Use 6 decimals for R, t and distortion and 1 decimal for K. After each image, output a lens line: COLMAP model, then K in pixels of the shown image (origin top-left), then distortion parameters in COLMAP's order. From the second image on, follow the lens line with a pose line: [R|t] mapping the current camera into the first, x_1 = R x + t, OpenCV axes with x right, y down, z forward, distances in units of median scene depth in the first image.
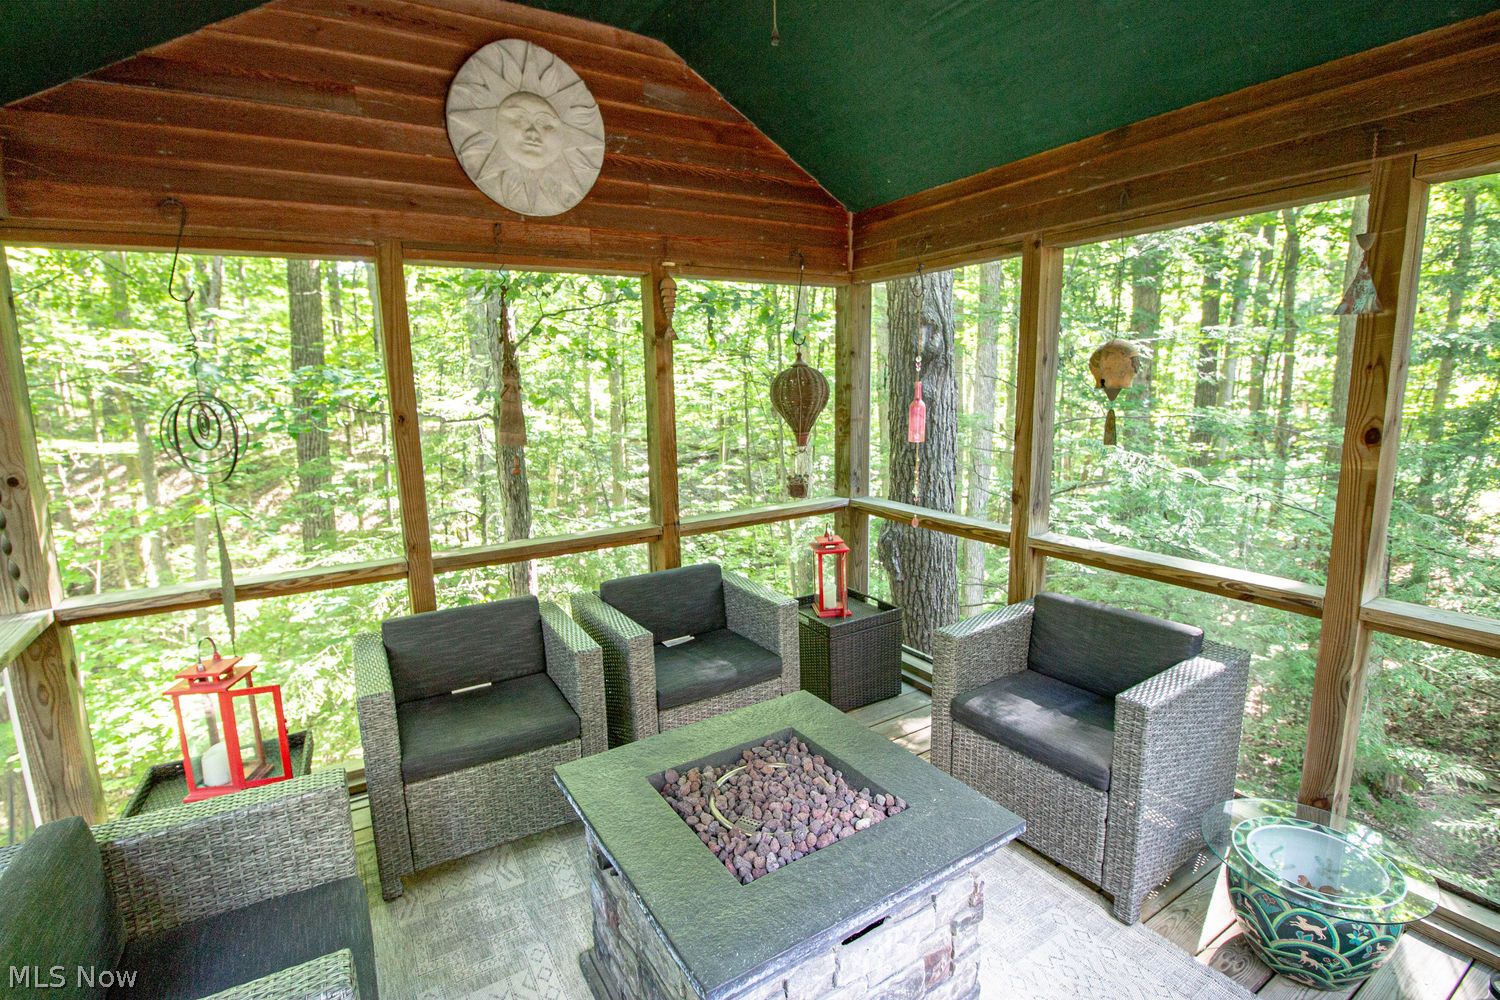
lens RADIAL K [[704.3, 0, 754.3], [0, 704.3, 498.9], [0, 0, 1]] dist [-0.018736, -0.005488]
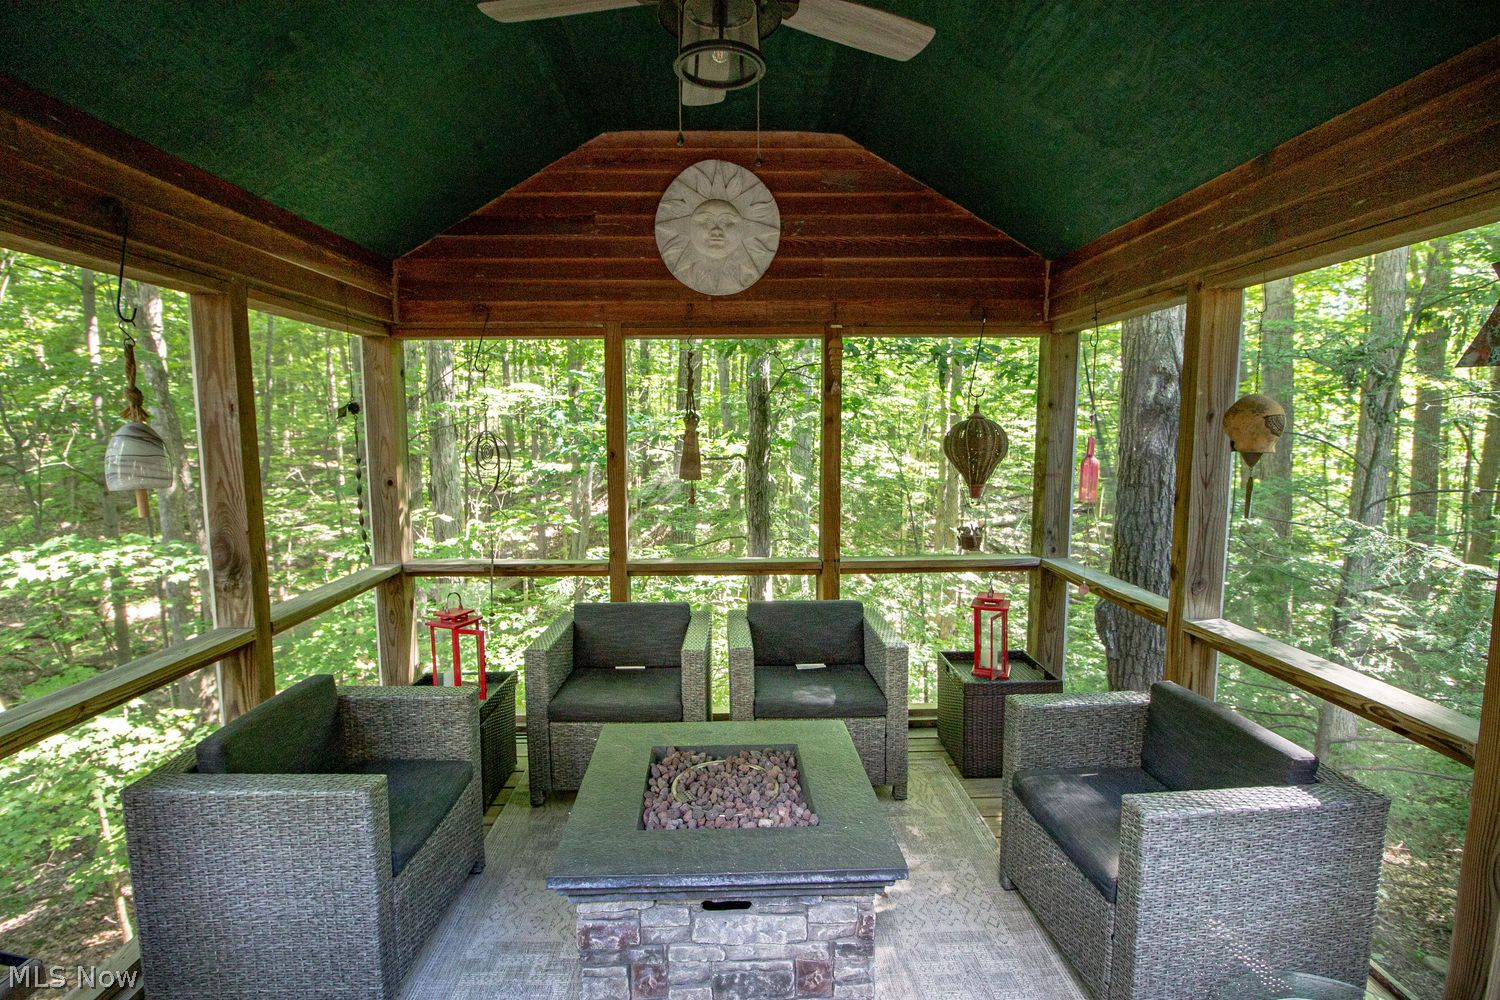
lens RADIAL K [[704.3, 0, 734.4], [0, 704.3, 499.2], [0, 0, 1]] dist [-0.018736, -0.005488]
pose [[0.862647, 0.070844, -0.500821, 0.350784], [-0.100648, 0.994385, -0.032701, -0.009505], [0.495692, 0.078616, 0.864933, -0.027853]]
